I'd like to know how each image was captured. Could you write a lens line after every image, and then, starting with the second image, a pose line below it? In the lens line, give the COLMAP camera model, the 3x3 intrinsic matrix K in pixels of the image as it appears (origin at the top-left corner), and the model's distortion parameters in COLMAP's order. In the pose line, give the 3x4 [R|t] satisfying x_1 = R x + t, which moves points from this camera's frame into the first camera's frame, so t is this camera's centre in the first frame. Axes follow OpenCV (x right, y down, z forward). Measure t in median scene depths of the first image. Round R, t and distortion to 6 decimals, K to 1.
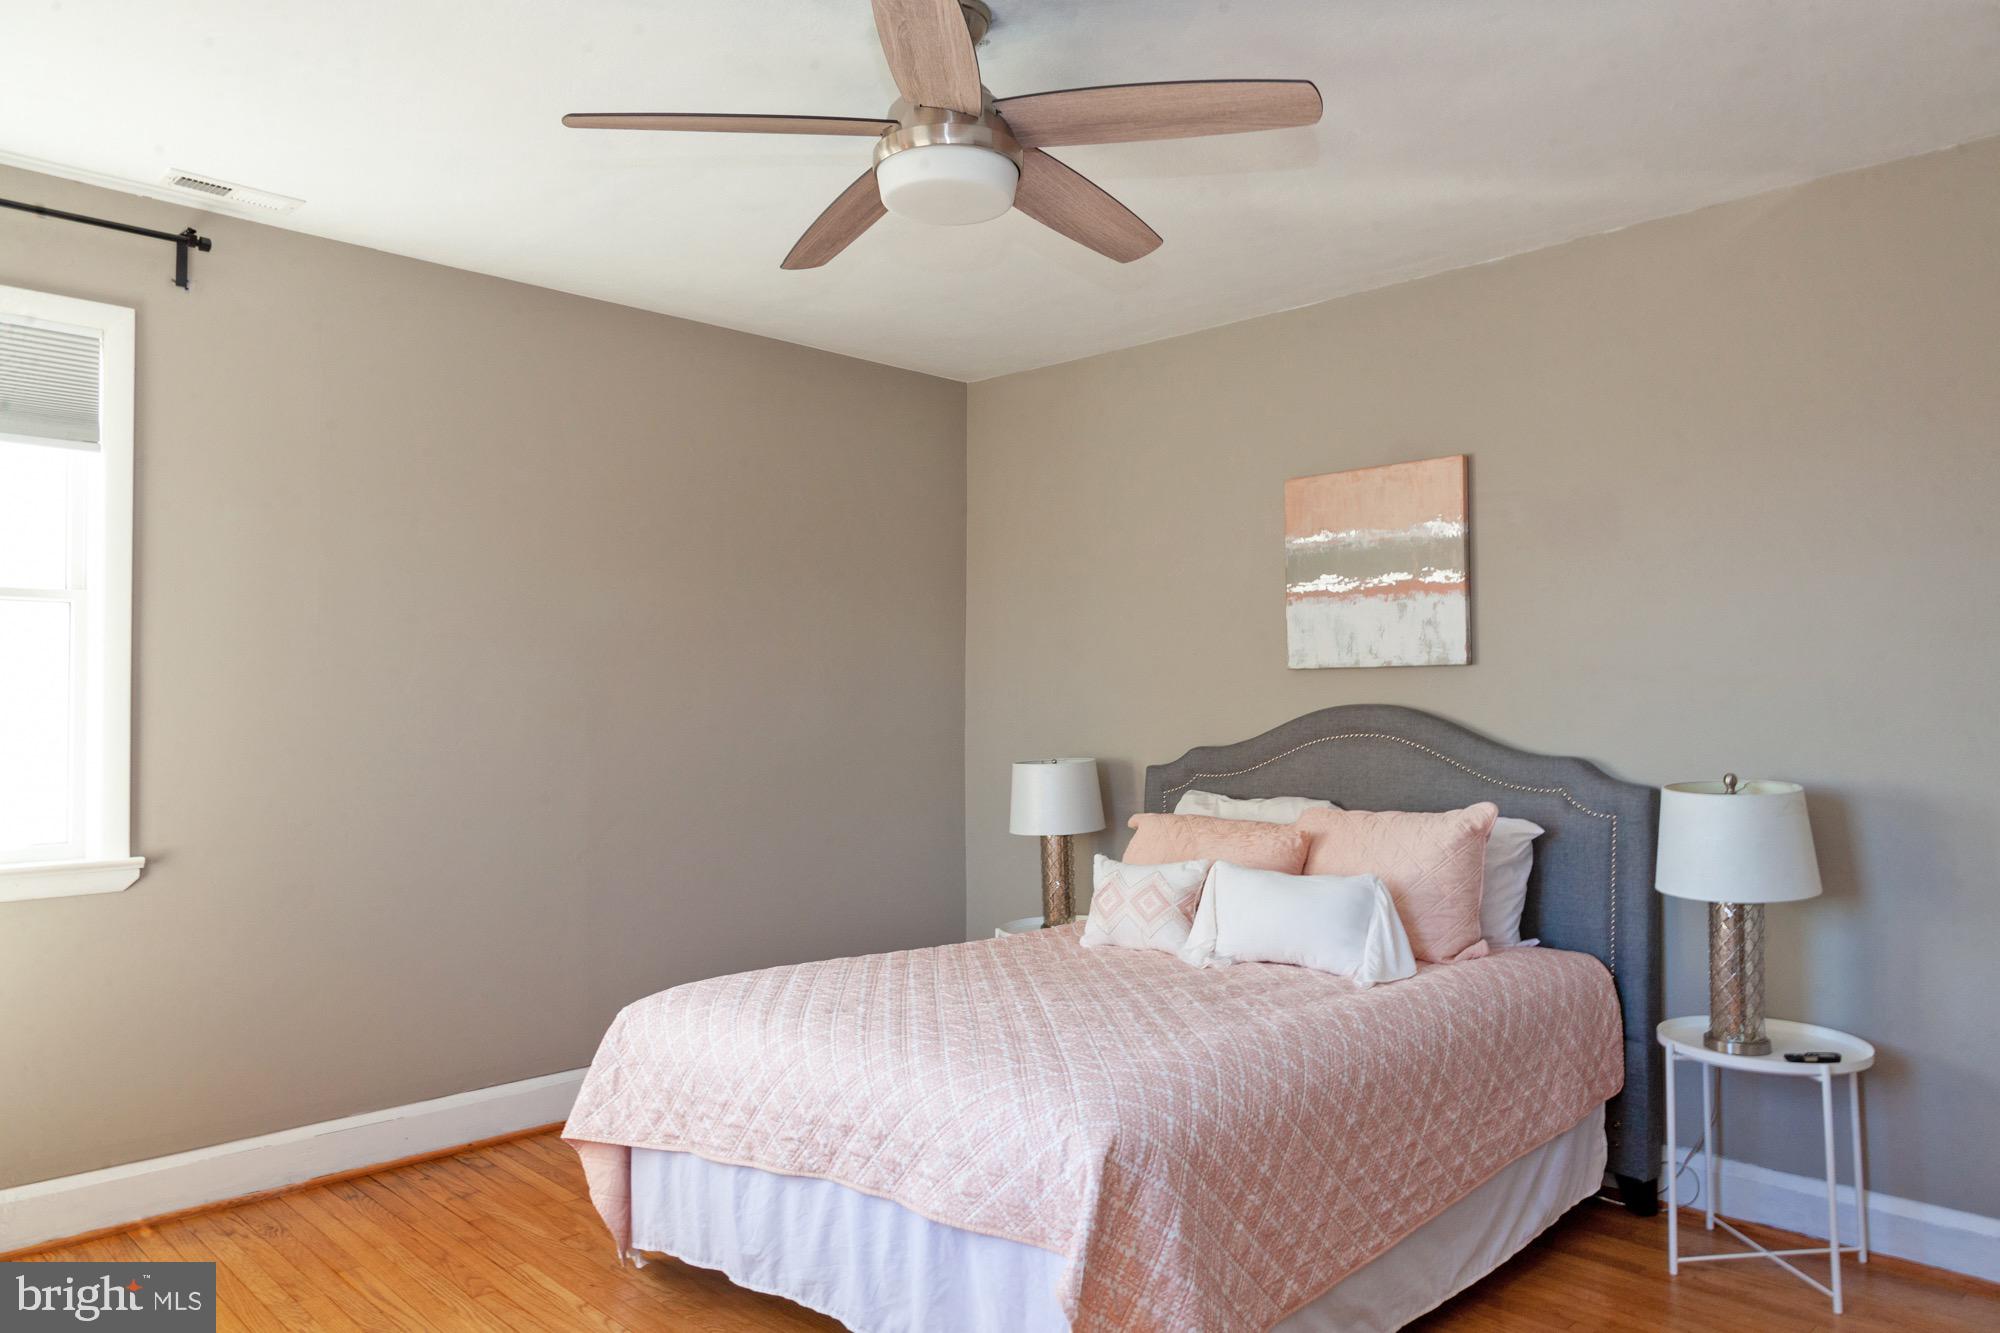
lens RADIAL K [[1335.0, 0, 1000.0], [0, 1335.0, 666.5], [0, 0, 1]] dist [0.004175, -0.000101]
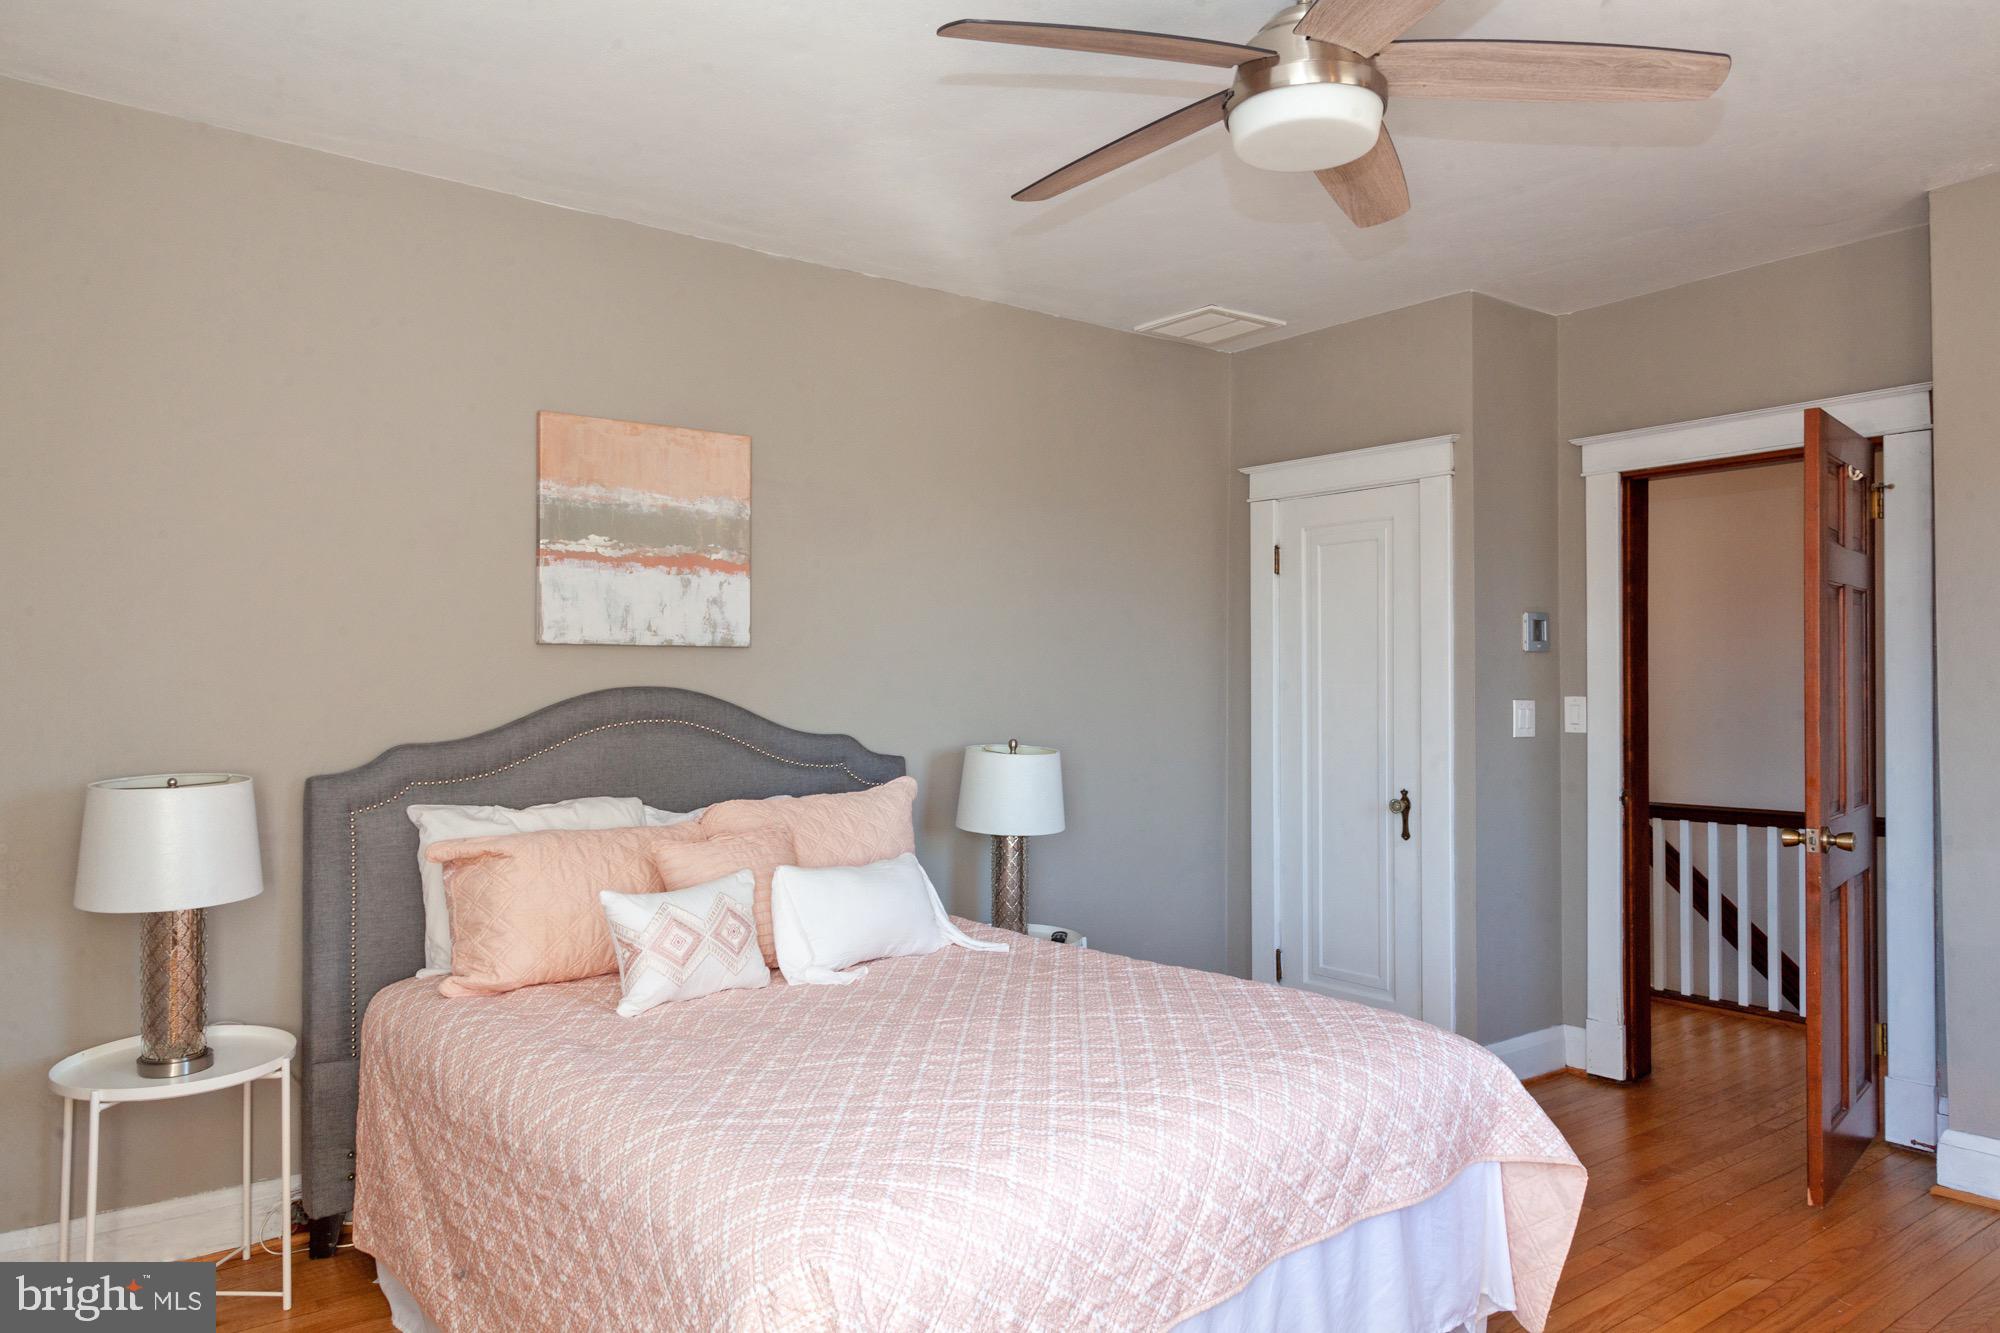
lens RADIAL K [[1335.0, 0, 1000.0], [0, 1335.0, 666.5], [0, 0, 1]] dist [0.004175, -0.000101]
pose [[0.128401, 0.021057, 0.991499, -0.586927], [-0.024426, 0.999538, -0.018065, 0.025403], [-0.991421, -0.021899, 0.128856, 0.650875]]
